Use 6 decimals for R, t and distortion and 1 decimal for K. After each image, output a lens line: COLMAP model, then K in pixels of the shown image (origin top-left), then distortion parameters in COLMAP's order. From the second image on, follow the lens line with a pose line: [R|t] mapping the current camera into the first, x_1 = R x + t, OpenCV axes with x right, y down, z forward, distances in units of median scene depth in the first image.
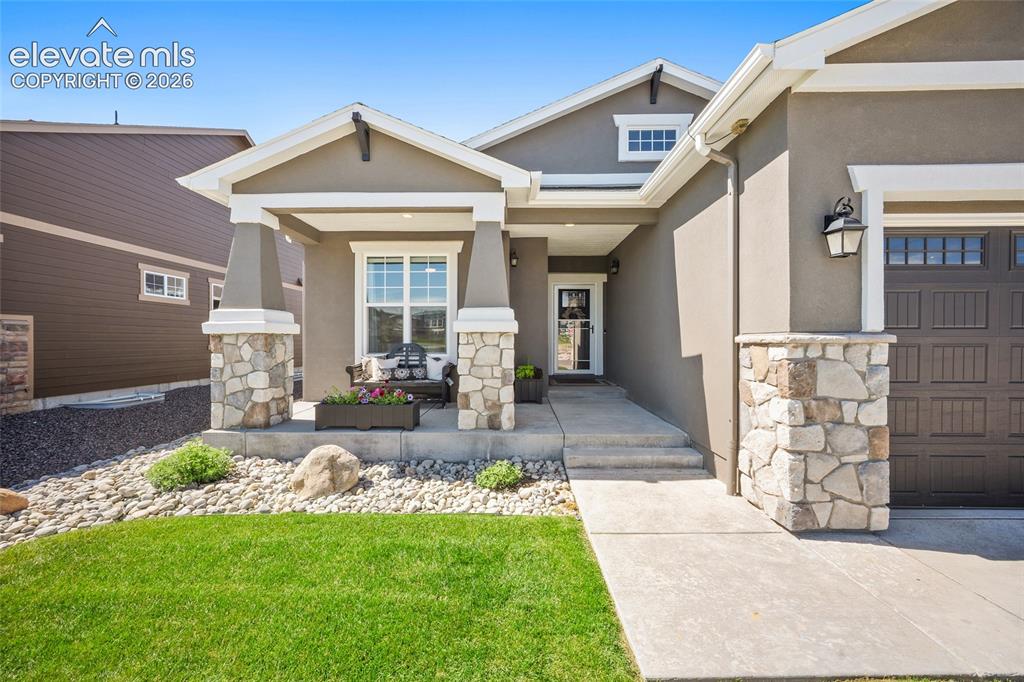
lens RADIAL K [[399.8, 0, 511.5], [0, 399.8, 342.2], [0, 0, 1]] dist [0.000927, -0.000153]
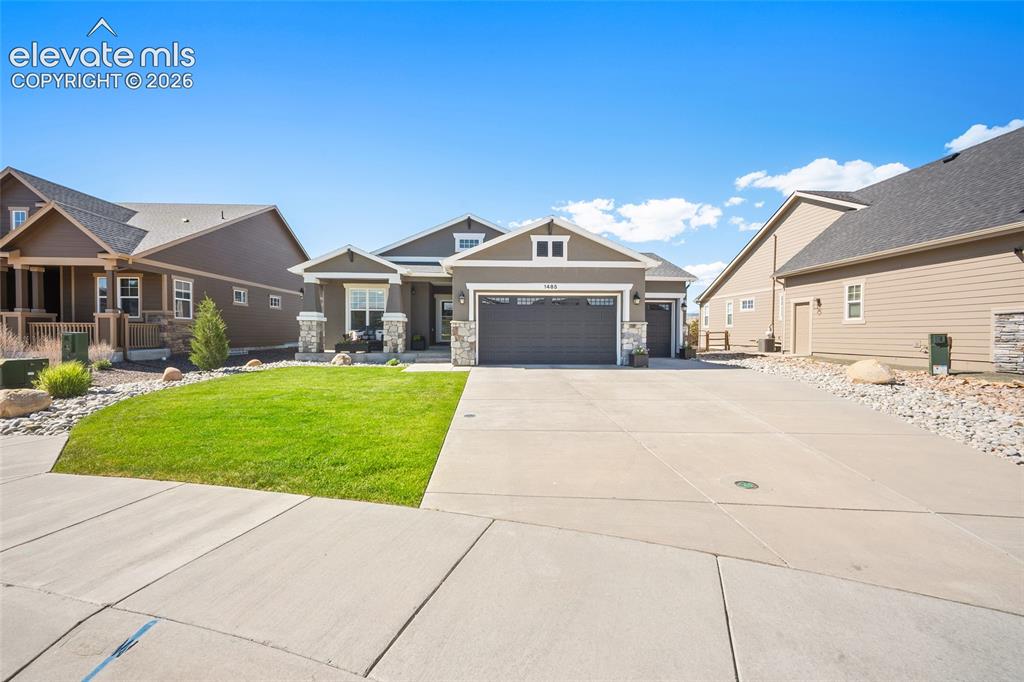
lens RADIAL K [[399.8, 0, 512.2], [0, 399.8, 340.8], [0, 0, 1]] dist [0.000927, -0.000153]
pose [[0.997780, 0.002033, 0.066563, 0.566557], [-0.003050, 0.999880, 0.015185, 0.068897], [-0.066524, -0.015354, 0.997667, -1.851995]]
